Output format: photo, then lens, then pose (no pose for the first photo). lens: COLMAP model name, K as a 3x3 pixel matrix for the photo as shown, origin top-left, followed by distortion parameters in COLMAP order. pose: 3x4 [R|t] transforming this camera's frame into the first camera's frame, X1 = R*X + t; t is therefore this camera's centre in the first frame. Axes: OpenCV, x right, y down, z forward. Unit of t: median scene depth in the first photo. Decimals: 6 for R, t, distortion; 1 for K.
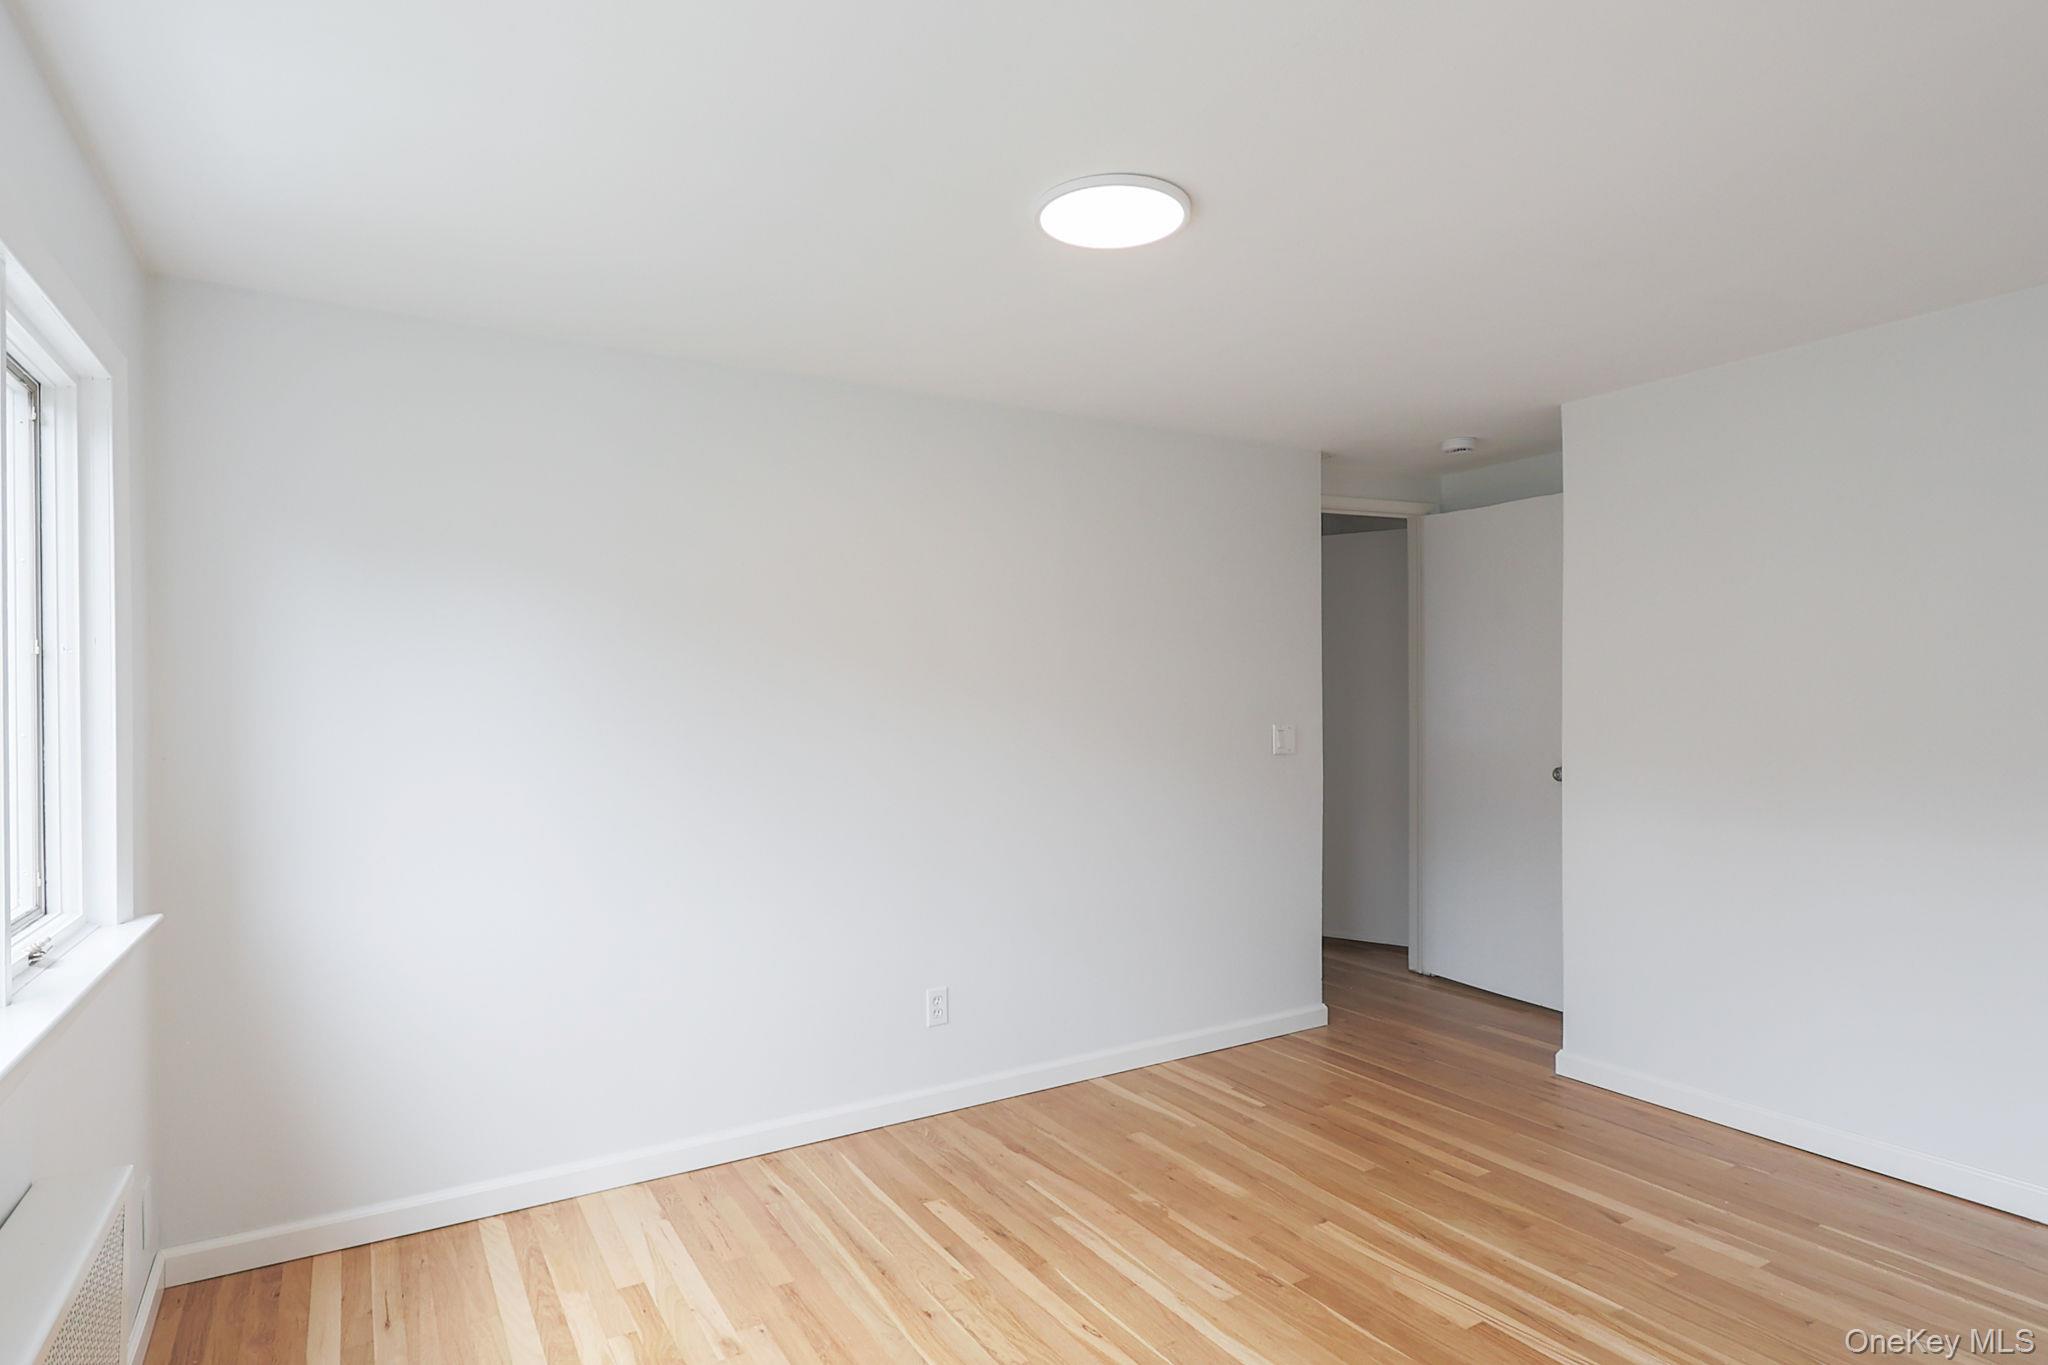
lens RADIAL K [[1053.3, 0, 1024.0], [0, 1053.3, 682.5], [0, 0, 1]] dist [-0.000326, -0.000105]
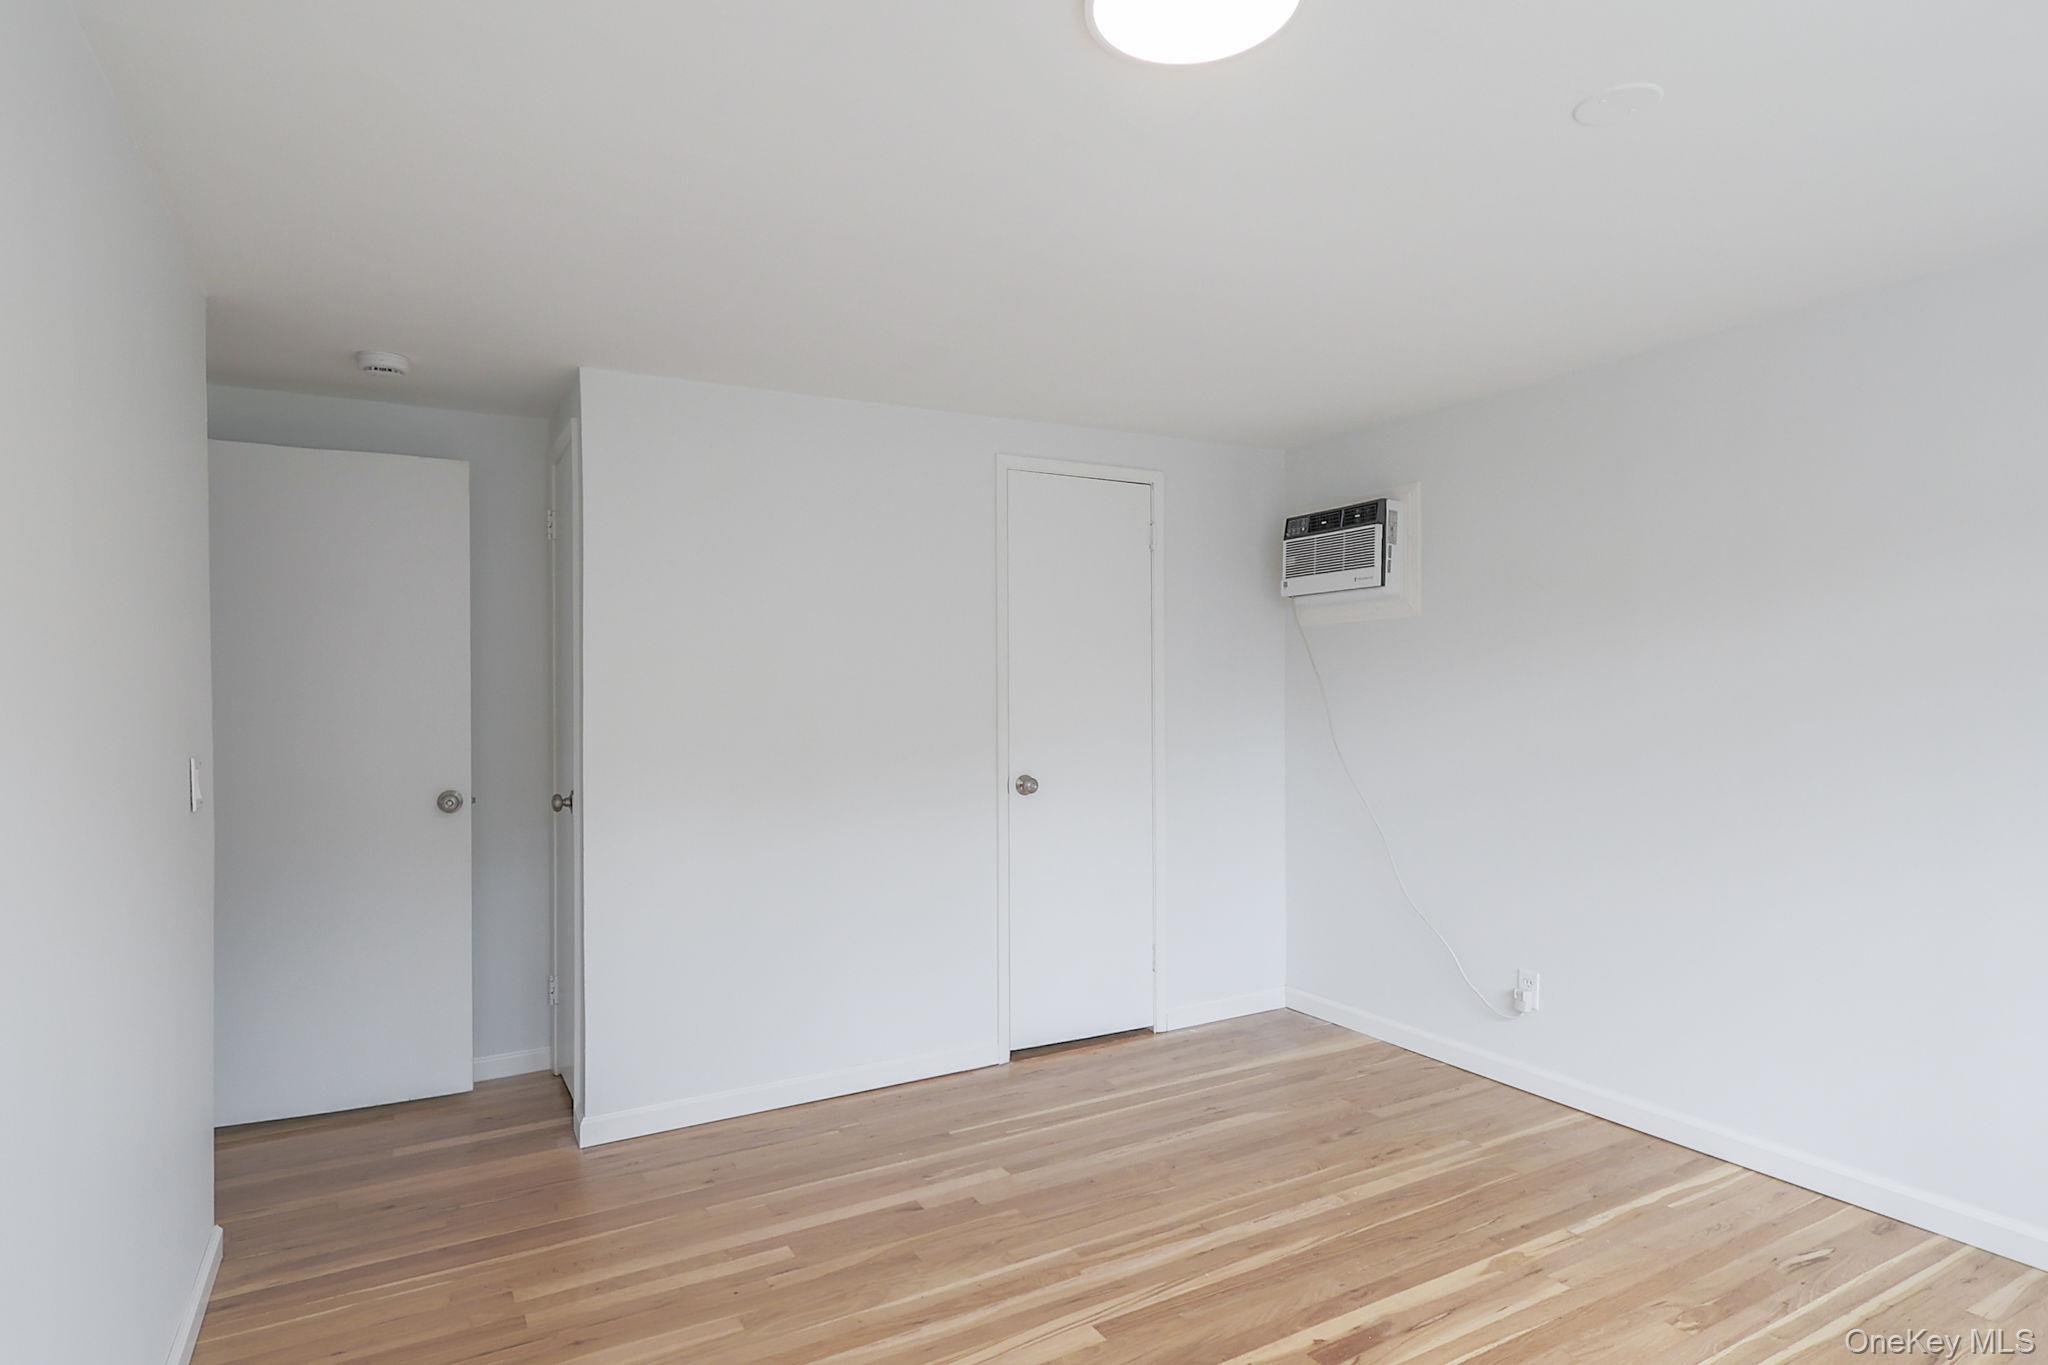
lens RADIAL K [[1053.3, 0, 1024.0], [0, 1053.3, 682.5], [0, 0, 1]] dist [-0.000326, -0.000105]
pose [[0.054481, 0.029653, 0.998074, -0.429130], [-0.002455, 0.999560, -0.029563, 0.024224], [-0.998512, -0.000840, 0.054530, 0.758626]]
